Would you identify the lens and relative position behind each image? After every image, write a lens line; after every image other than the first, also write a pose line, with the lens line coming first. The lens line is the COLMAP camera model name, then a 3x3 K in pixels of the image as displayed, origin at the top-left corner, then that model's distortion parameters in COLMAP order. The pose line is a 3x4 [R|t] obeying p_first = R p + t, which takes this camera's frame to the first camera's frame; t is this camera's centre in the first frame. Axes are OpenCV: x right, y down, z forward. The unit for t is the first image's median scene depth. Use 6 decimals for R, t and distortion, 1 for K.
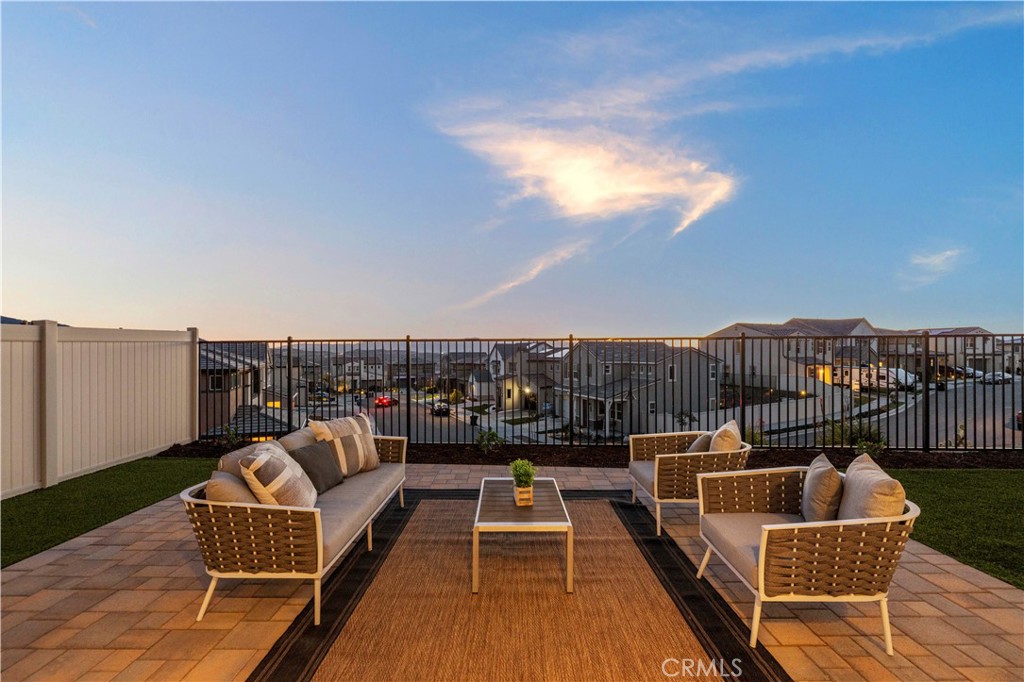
lens RADIAL K [[446.7, 0, 513.9], [0, 446.7, 345.7], [0, 0, 1]] dist [0.000082, 0.000020]
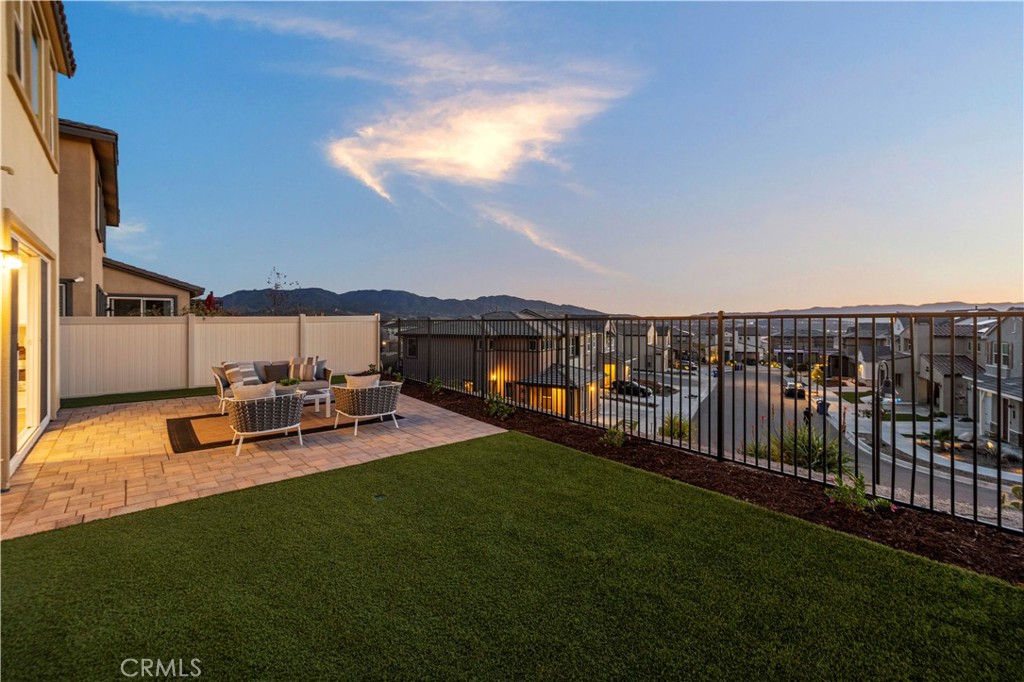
lens RADIAL K [[459.2, 0, 510.1], [0, 459.2, 316.9], [0, 0, 1]] dist [0.000844, 0.000140]
pose [[0.635418, -0.002857, -0.772163, 0.183180], [0.007708, 0.999967, 0.002643, -0.003880], [0.772130, -0.007631, 0.635419, 0.027686]]
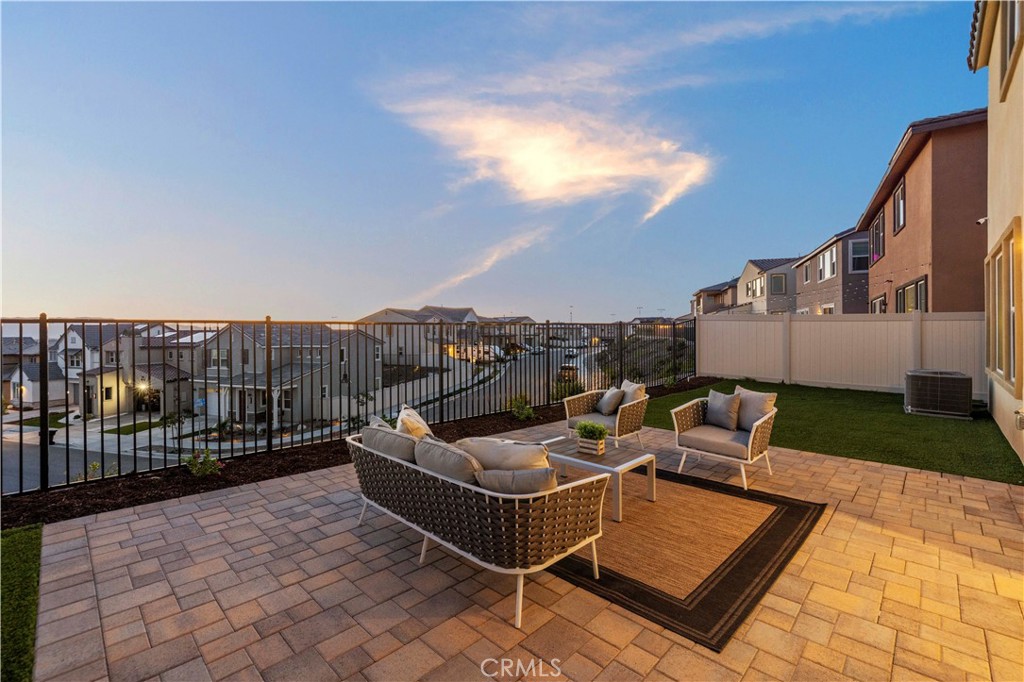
lens RADIAL K [[442.9, 0, 511.0], [0, 442.9, 330.9], [0, 0, 1]] dist [0.000953, 0.000043]
pose [[0.695984, -0.000631, 0.718057, -0.076352], [-0.003154, 0.999987, 0.003936, -0.000275], [-0.718050, -0.005004, 0.695973, 0.020711]]
